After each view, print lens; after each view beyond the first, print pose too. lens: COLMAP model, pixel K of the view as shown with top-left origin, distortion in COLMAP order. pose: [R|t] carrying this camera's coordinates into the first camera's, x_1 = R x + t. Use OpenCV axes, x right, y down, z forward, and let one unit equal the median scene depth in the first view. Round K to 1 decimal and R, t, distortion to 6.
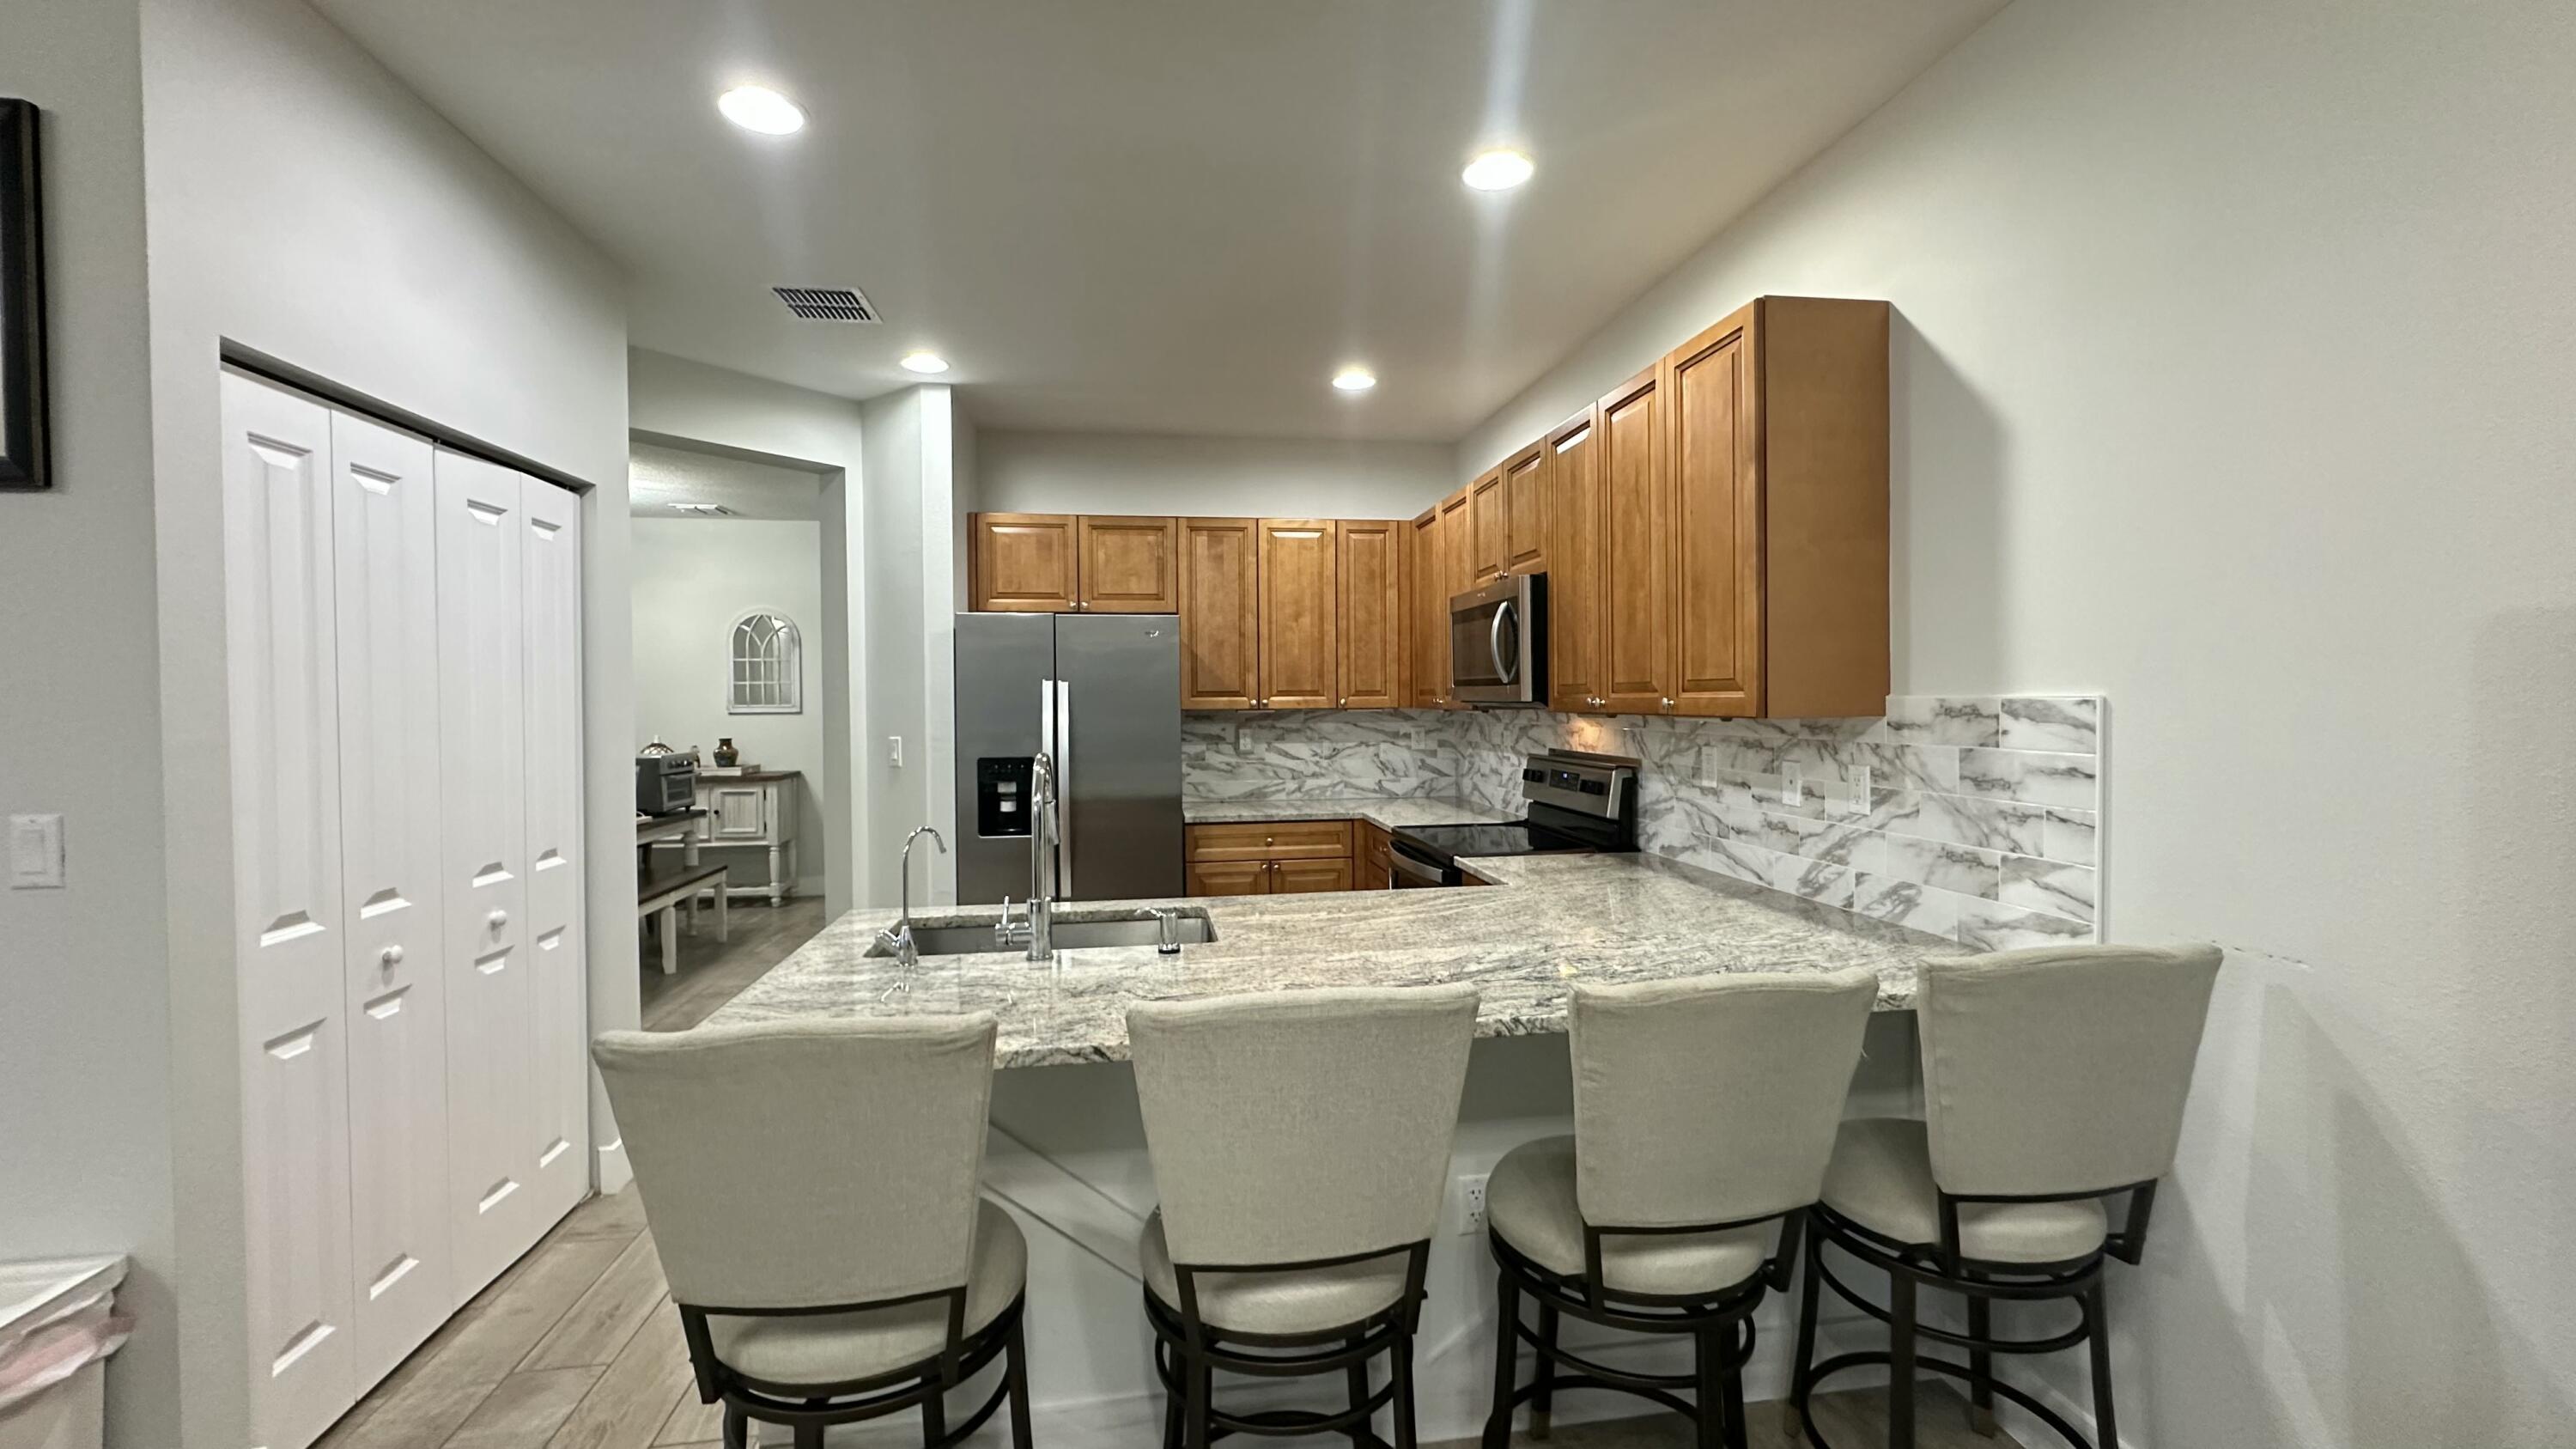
lens RADIAL K [[1027.1, 0, 1284.5], [0, 1027.1, 723.6], [0, 0, 1]] dist [-0.004438, 0.000603]
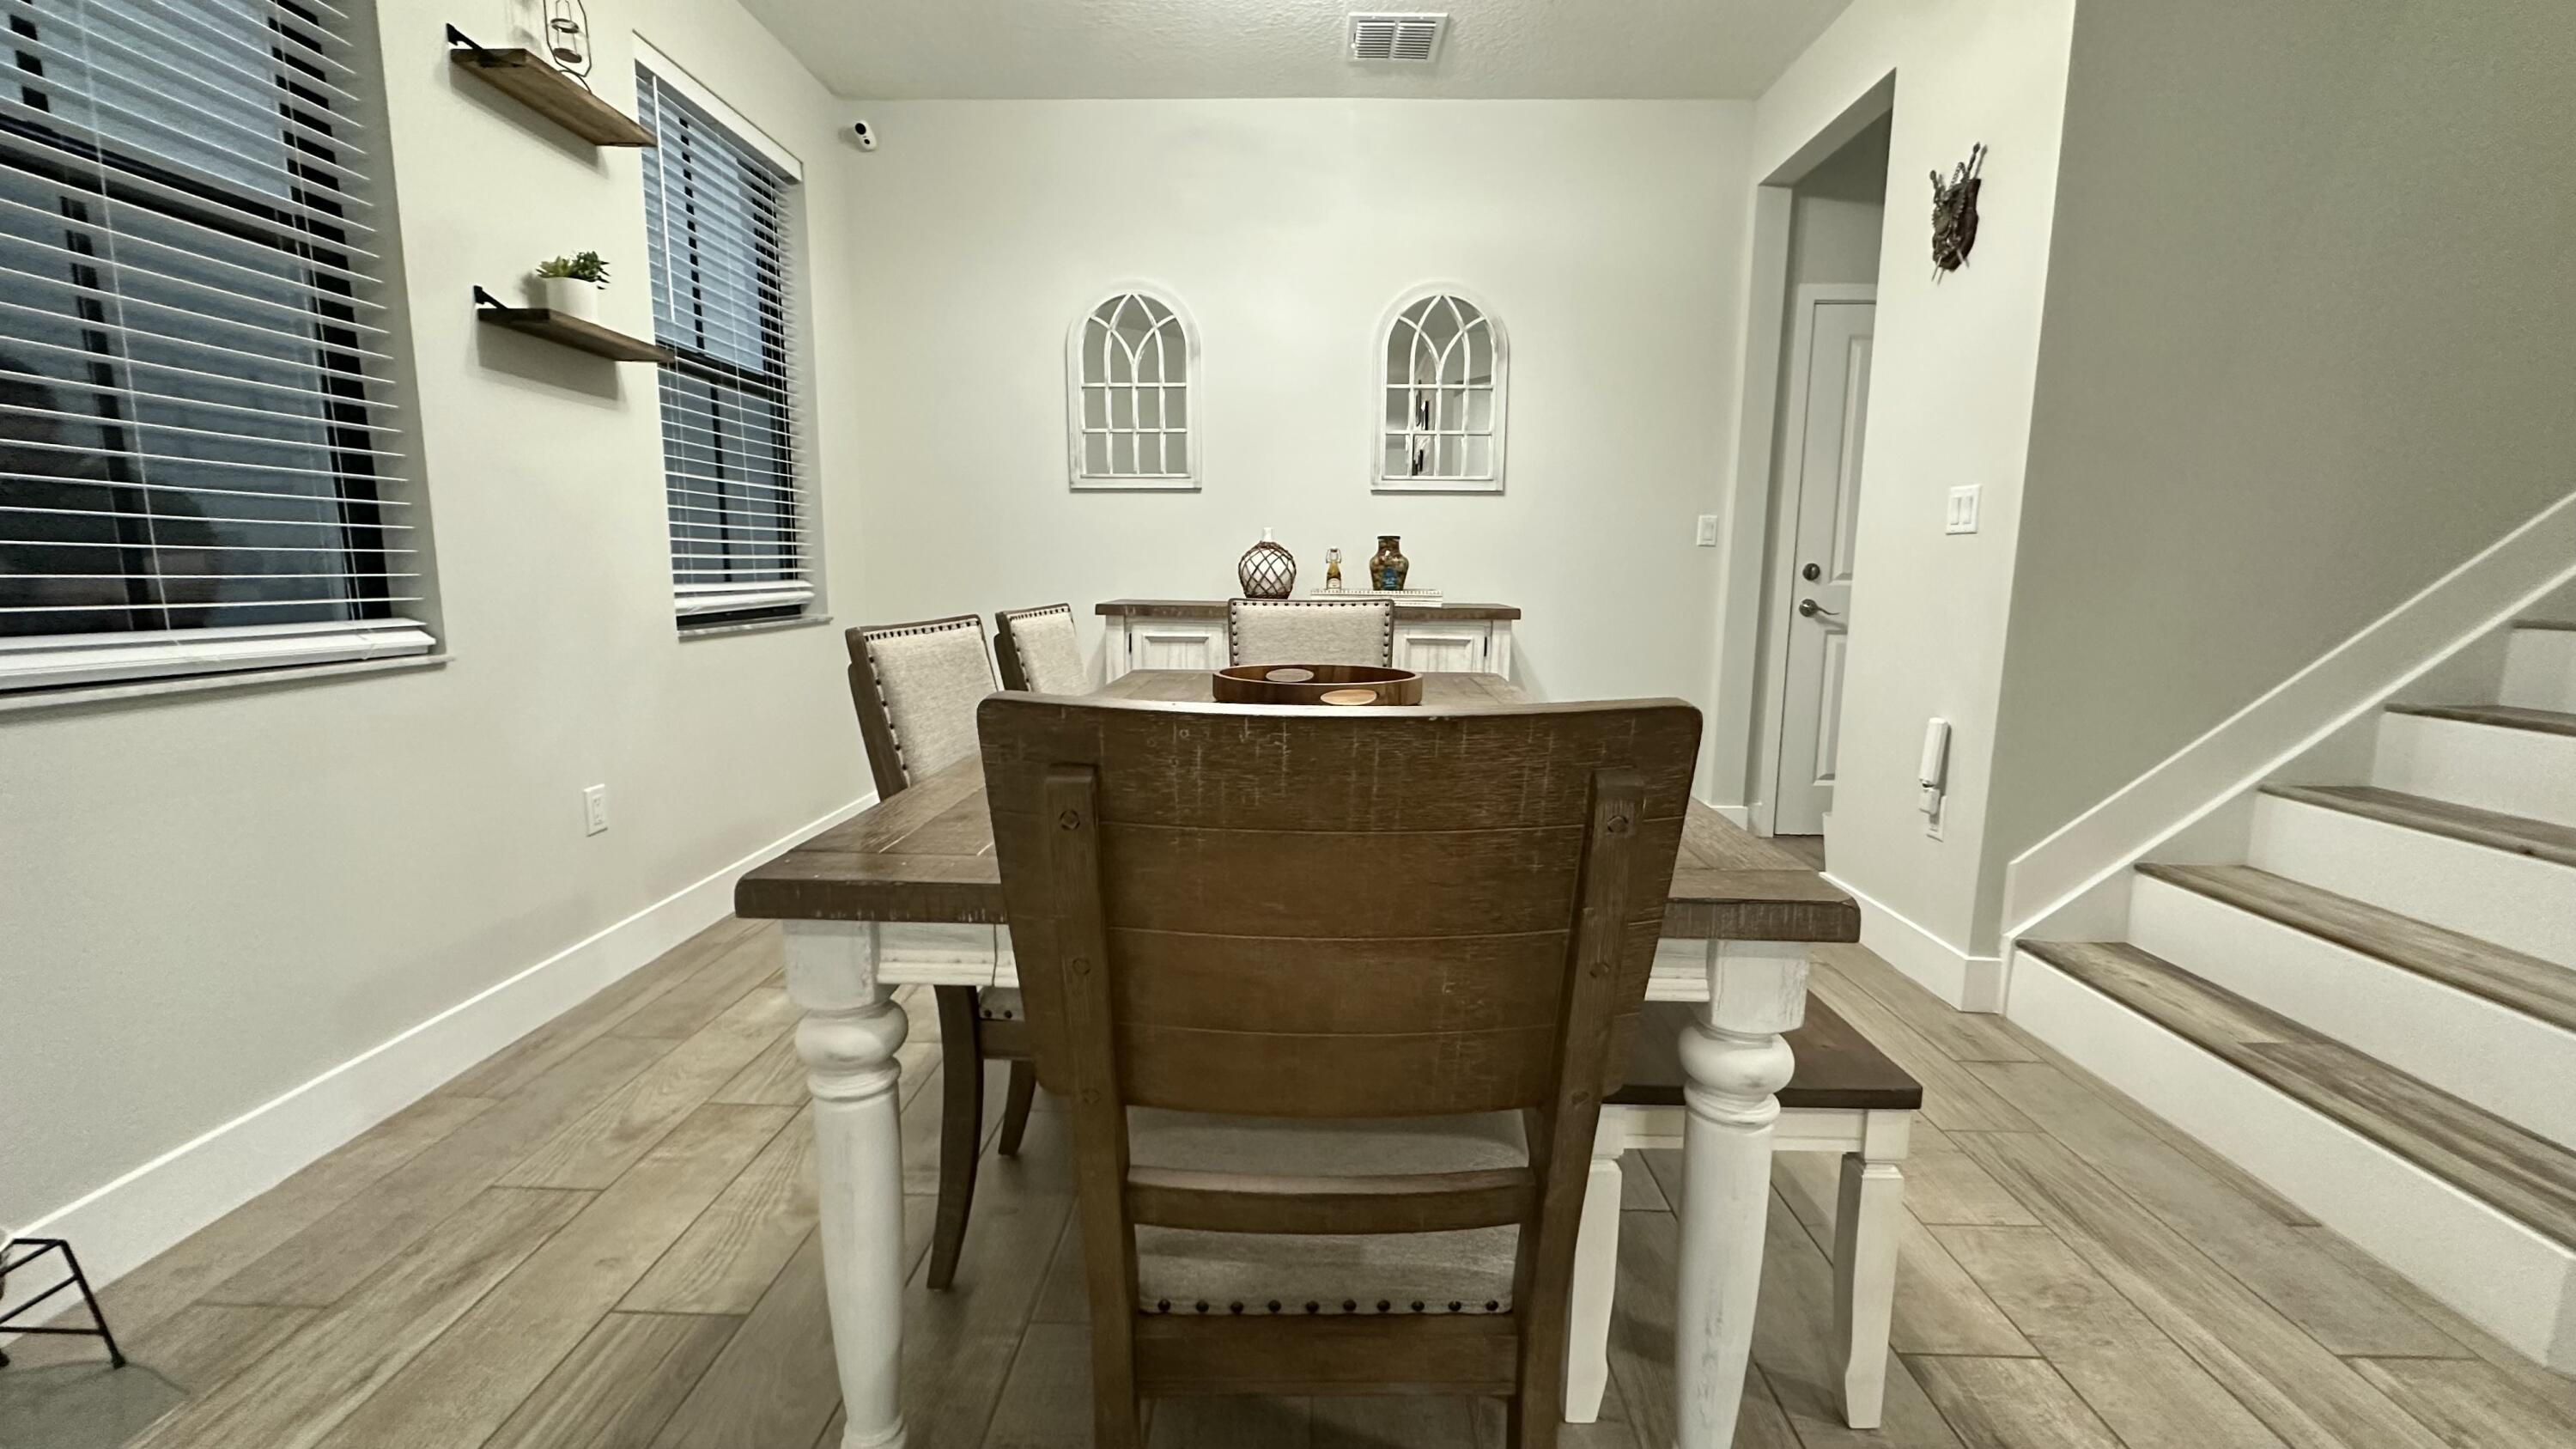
lens RADIAL K [[1027.1, 0, 1282.7], [0, 1027.1, 715.3], [0, 0, 1]] dist [-0.004438, 0.000603]
pose [[0.985701, 0.041124, -0.163407, -0.882081], [-0.021221, 0.992336, 0.121733, 0.073168], [0.167161, -0.116525, 0.979020, 0.818669]]
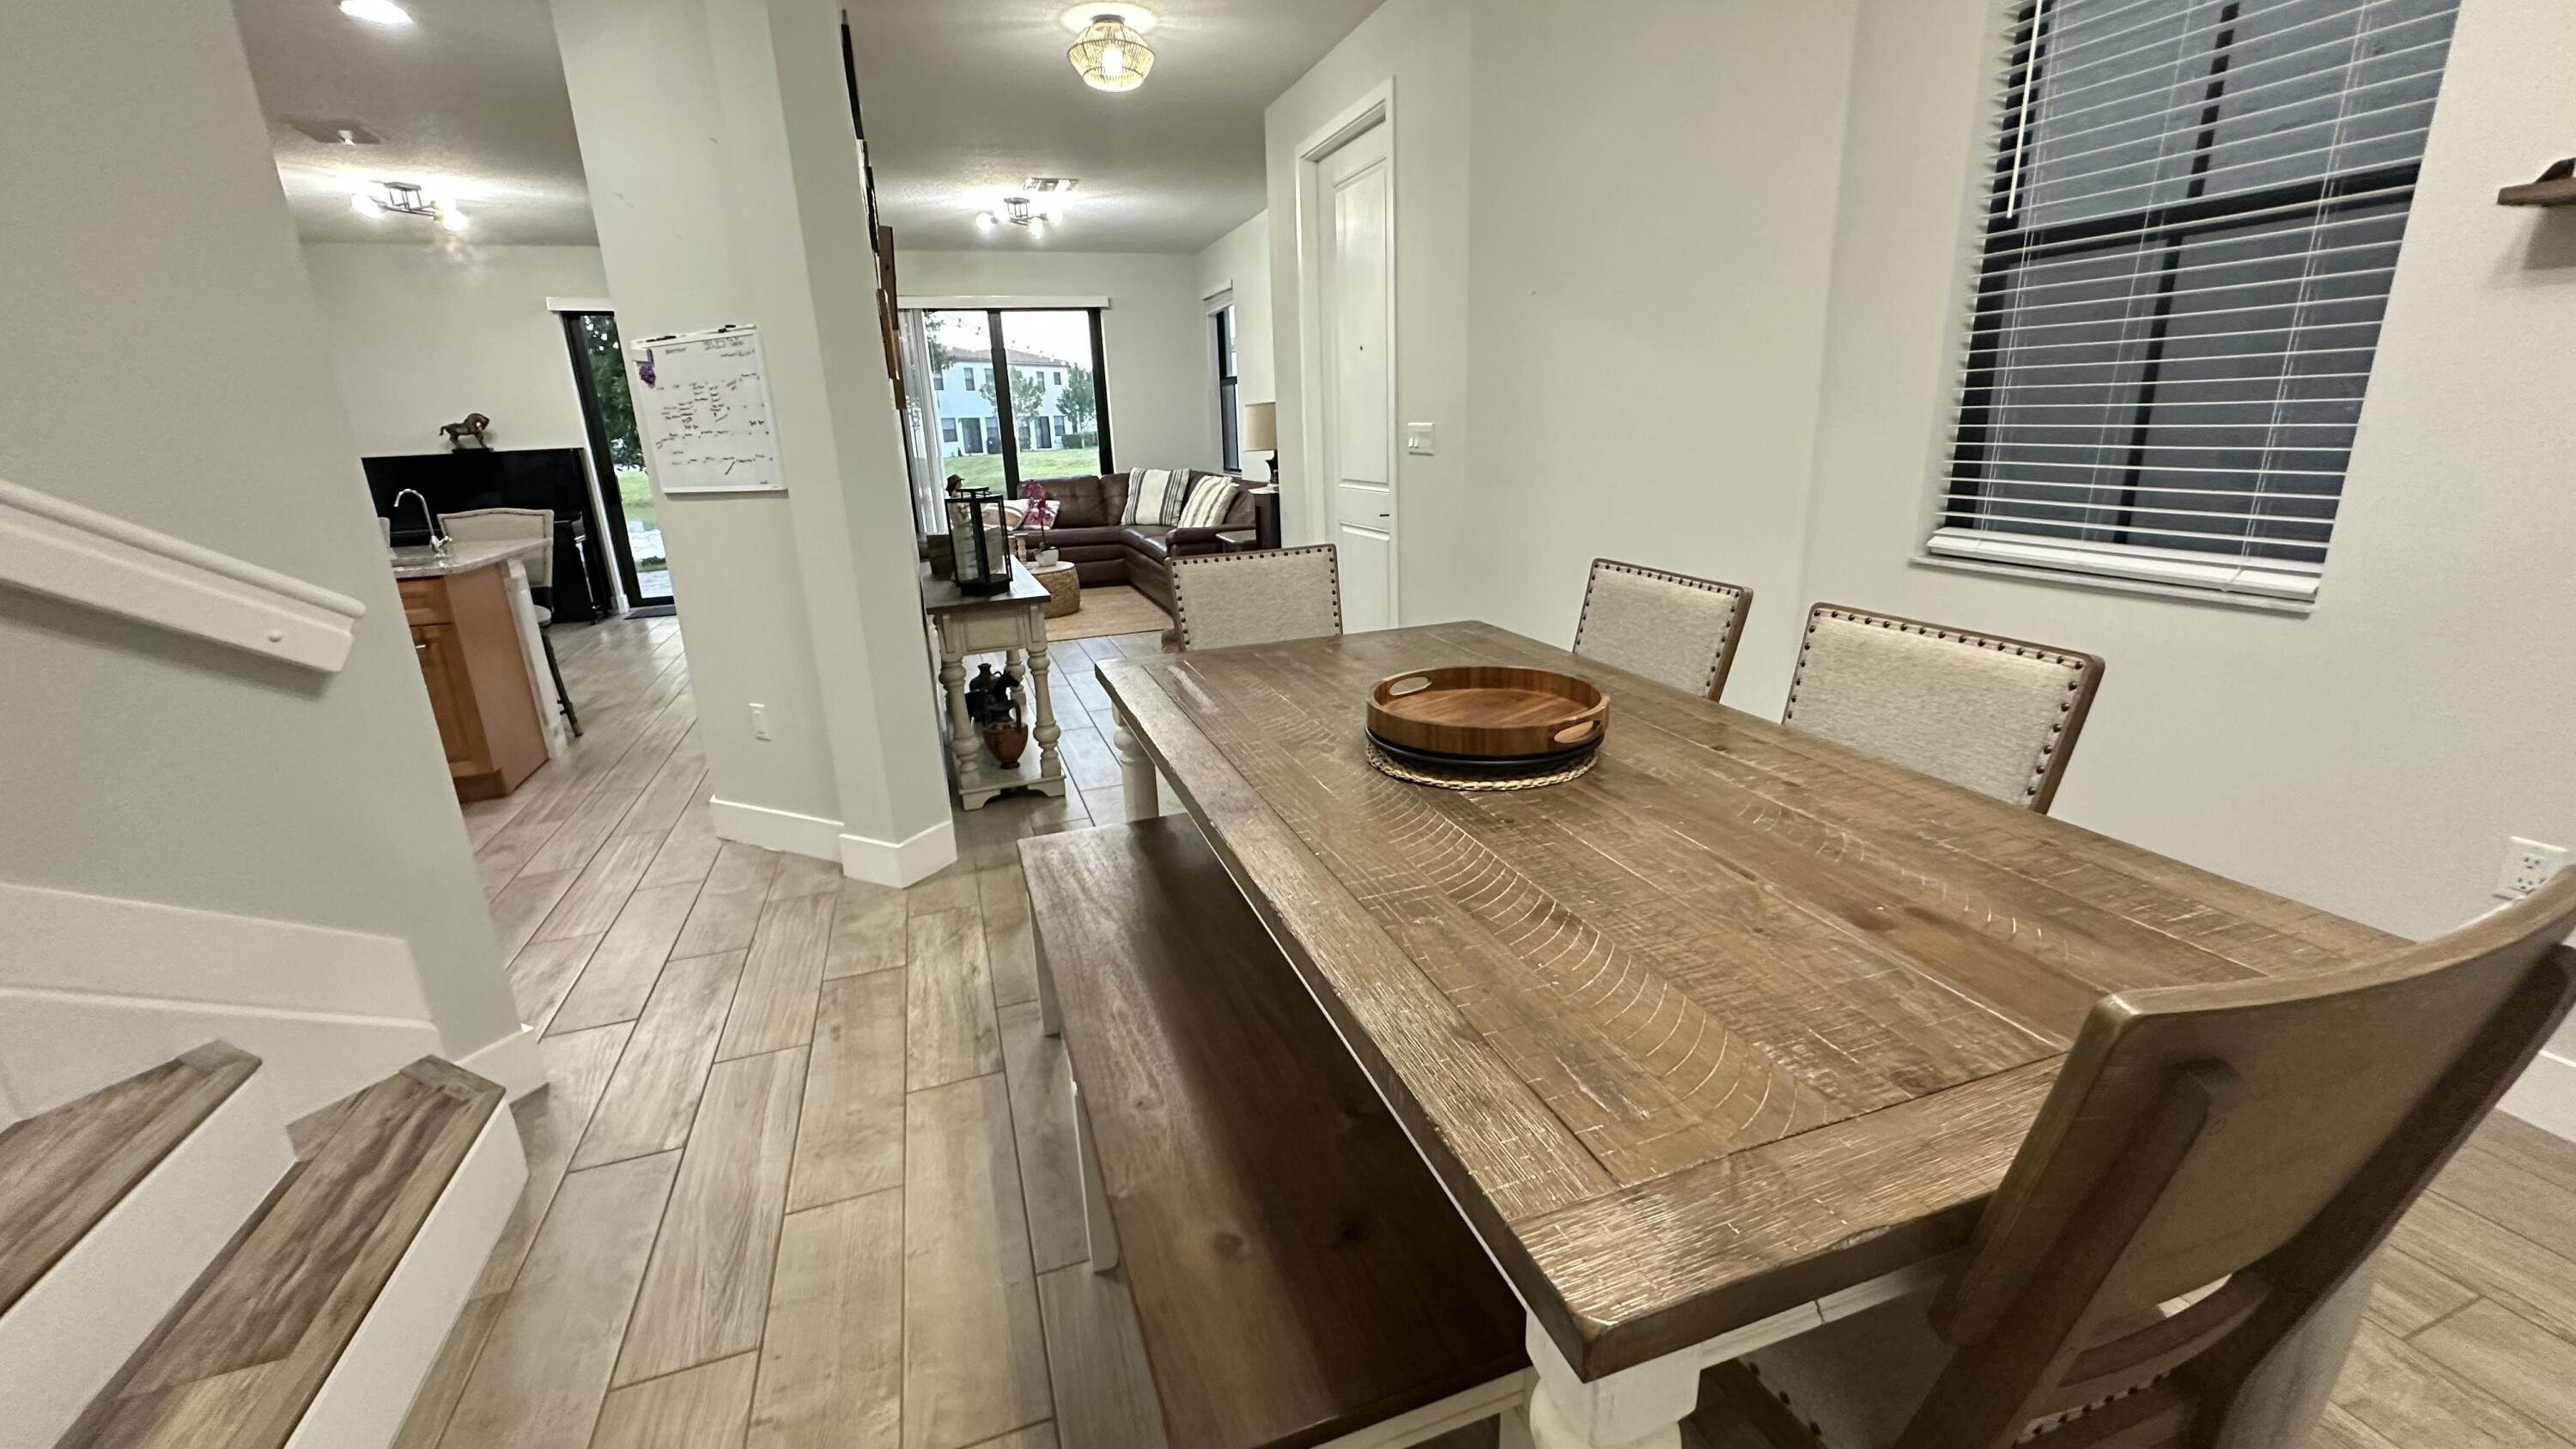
lens RADIAL K [[1027.1, 0, 1287.9], [0, 1027.1, 714.8], [0, 0, 1]] dist [-0.004438, 0.000603]
pose [[-0.979134, 0.098563, -0.177711, -0.794663], [0.040947, 0.952256, 0.302542, -0.006659], [0.199046, 0.288953, -0.936422, 1.626000]]
